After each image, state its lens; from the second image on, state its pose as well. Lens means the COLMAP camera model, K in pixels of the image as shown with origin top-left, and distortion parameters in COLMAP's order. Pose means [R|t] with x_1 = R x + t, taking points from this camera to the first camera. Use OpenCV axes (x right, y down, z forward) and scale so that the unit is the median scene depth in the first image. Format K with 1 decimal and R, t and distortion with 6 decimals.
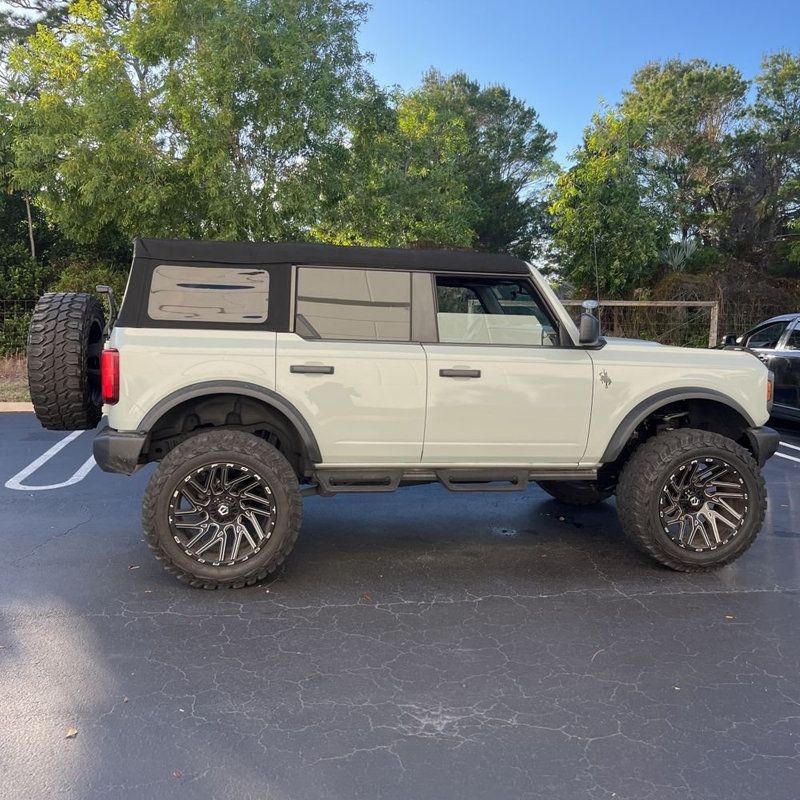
lens RADIAL K [[813.3, 0, 404.0], [0, 813.3, 393.5], [0, 0, 1]] dist [0.037257, 0.000000]
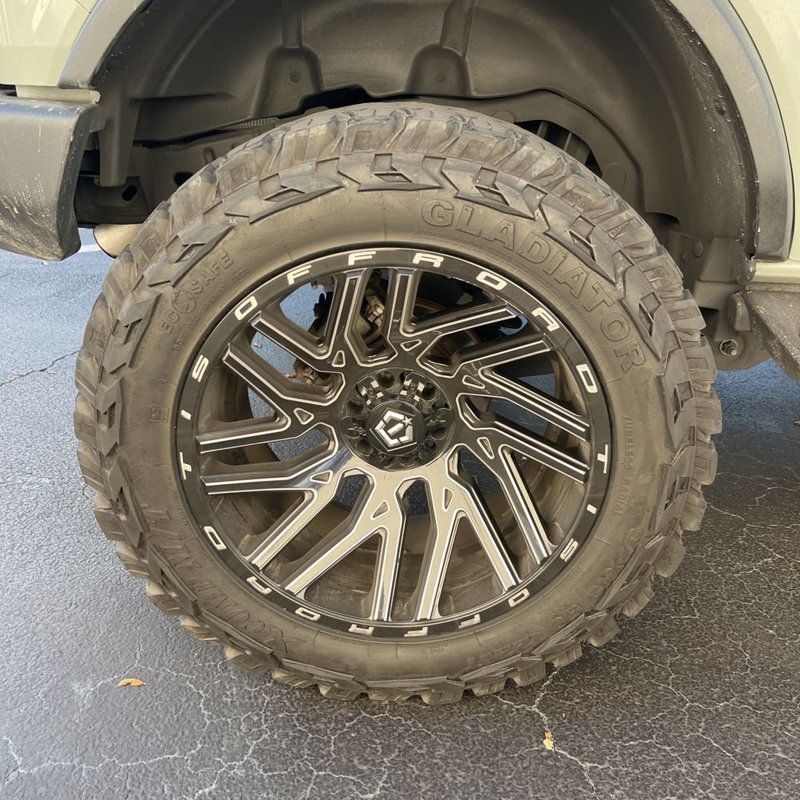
lens RADIAL K [[813.3, 0, 404.8], [0, 813.3, 397.0], [0, 0, 1]] dist [0.037257, 0.000000]
pose [[0.975242, 0.095624, -0.199398, -0.169467], [-0.033802, 0.955539, 0.292920, 0.058476], [0.218543, -0.278928, 0.935114, 0.769900]]
